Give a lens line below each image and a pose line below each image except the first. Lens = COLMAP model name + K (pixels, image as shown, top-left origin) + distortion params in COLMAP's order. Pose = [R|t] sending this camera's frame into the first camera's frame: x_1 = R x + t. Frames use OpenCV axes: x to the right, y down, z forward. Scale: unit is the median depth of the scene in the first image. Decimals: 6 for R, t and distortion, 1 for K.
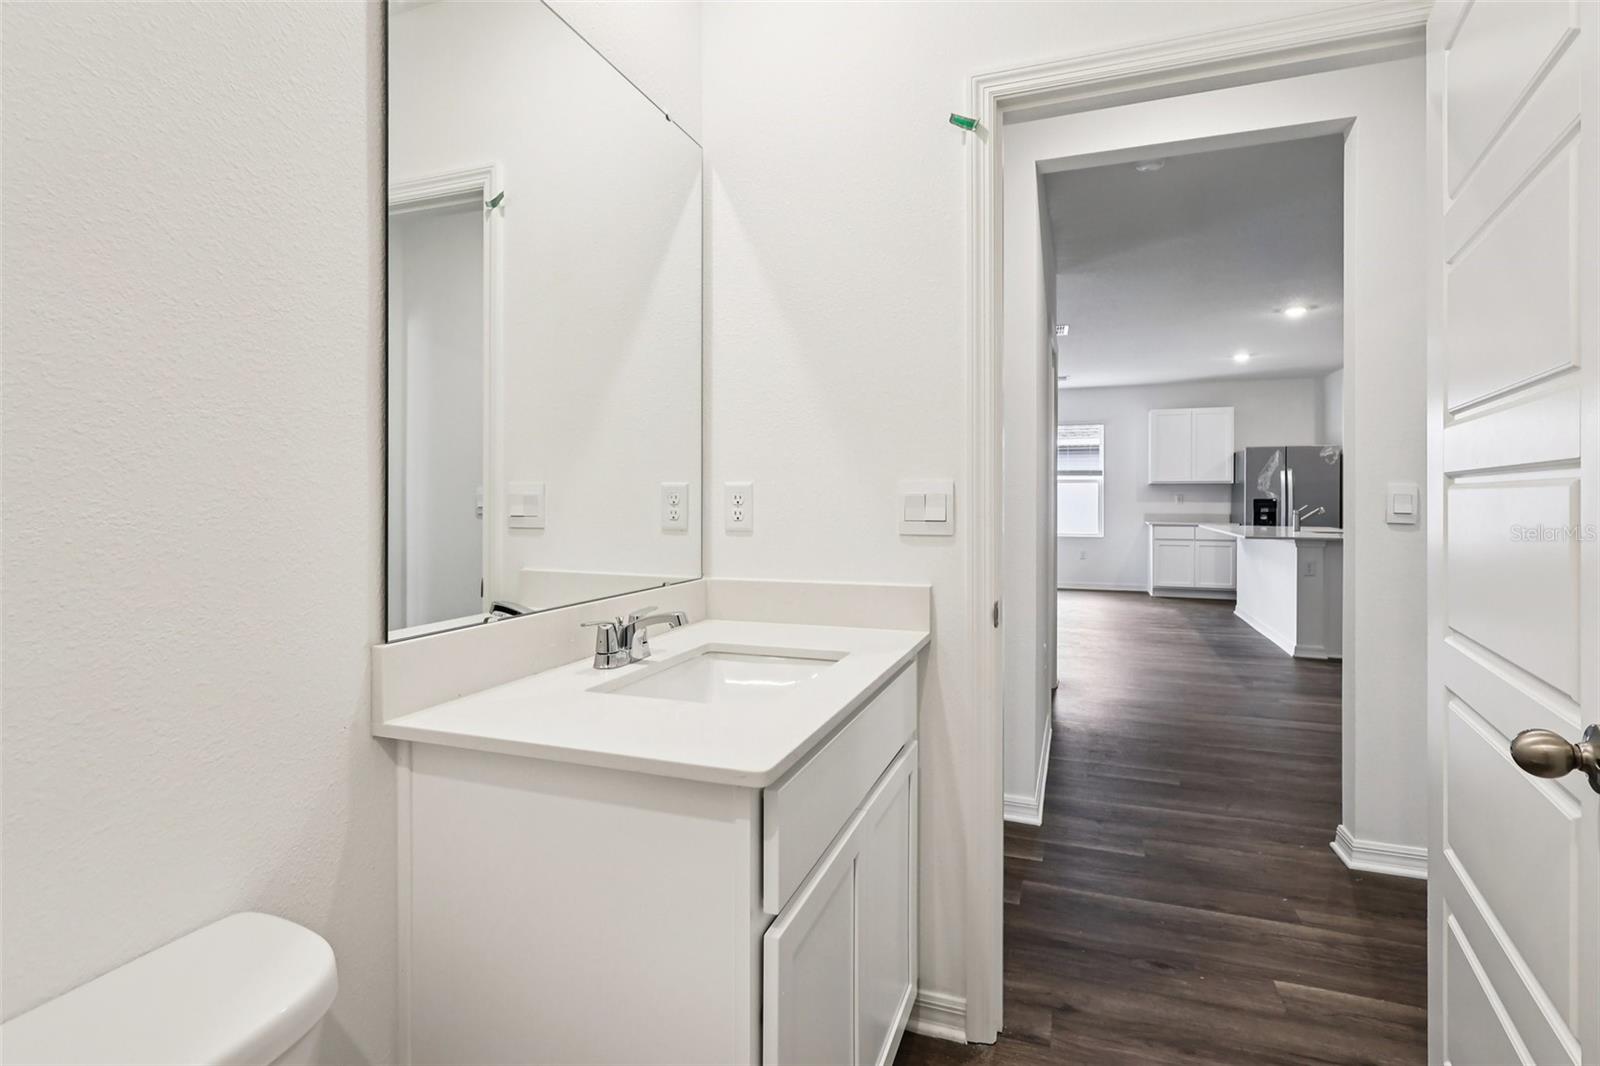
lens RADIAL K [[819.6, 0, 762.3], [0, 819.6, 501.0], [0, 0, 1]] dist [-0.001440, -0.001004]
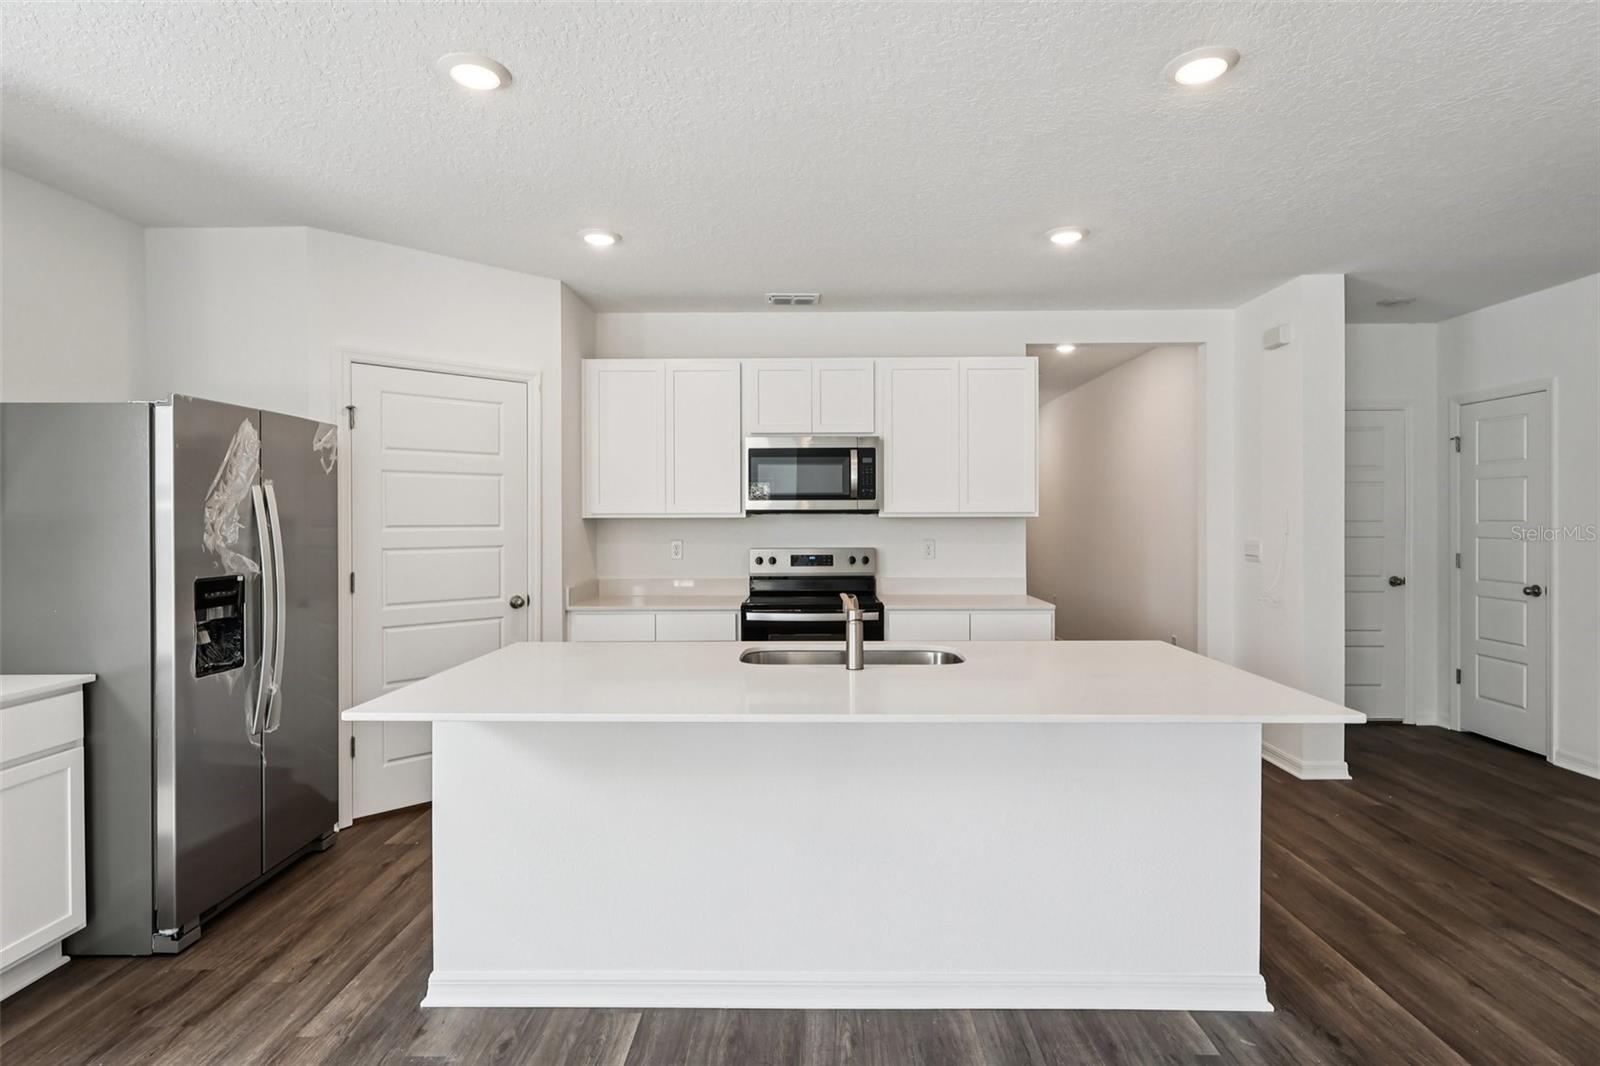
lens RADIAL K [[819.6, 0, 802.8], [0, 819.6, 522.1], [0, 0, 1]] dist [-0.001440, -0.001004]
pose [[-0.334951, -0.001981, 0.942233, 0.260985], [0.012046, 0.999907, 0.006384, -0.021508], [-0.942158, 0.013489, -0.334896, 0.896475]]
